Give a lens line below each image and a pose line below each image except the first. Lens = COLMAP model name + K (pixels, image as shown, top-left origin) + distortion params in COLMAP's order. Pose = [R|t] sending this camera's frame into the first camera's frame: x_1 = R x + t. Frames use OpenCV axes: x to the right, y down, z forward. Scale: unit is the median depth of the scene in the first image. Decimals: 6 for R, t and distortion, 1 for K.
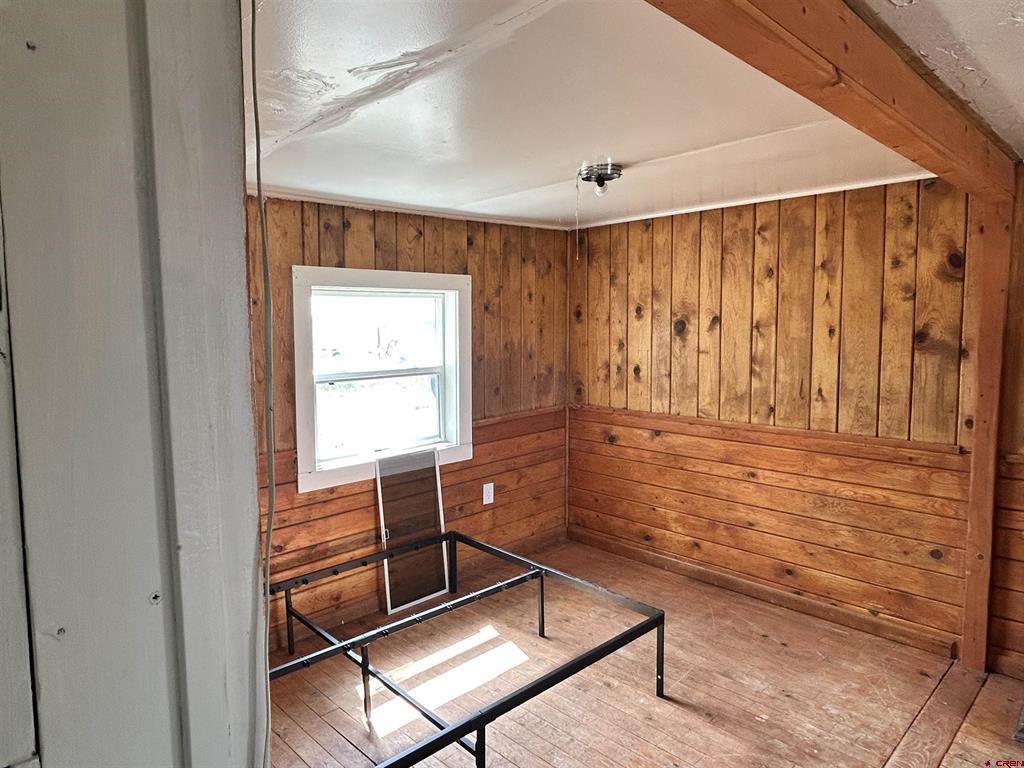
lens RADIAL K [[641.6, 0, 512.0], [0, 641.6, 380.9], [0, 0, 1]] dist [-0.004275, 0.004376]
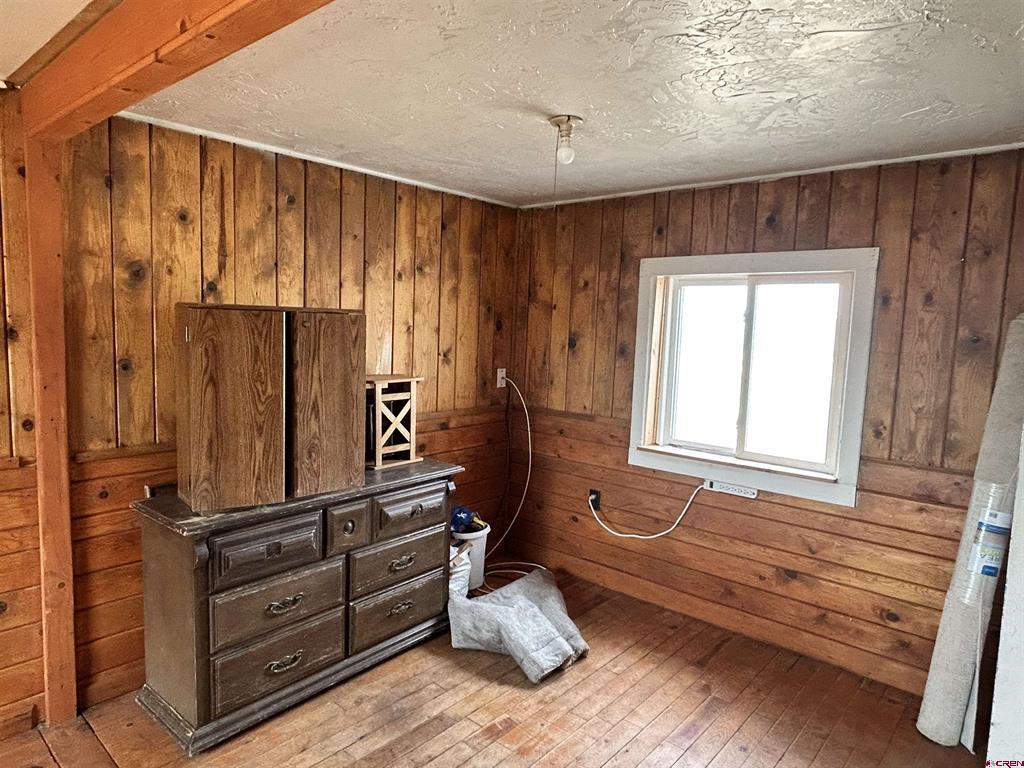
lens RADIAL K [[641.6, 0, 511.8], [0, 641.6, 386.1], [0, 0, 1]] dist [-0.004275, 0.004376]
pose [[-0.086690, -0.102552, 0.990943, -0.095097], [0.045048, 0.993267, 0.106733, -0.036286], [-0.995216, 0.053892, -0.081486, 0.482249]]
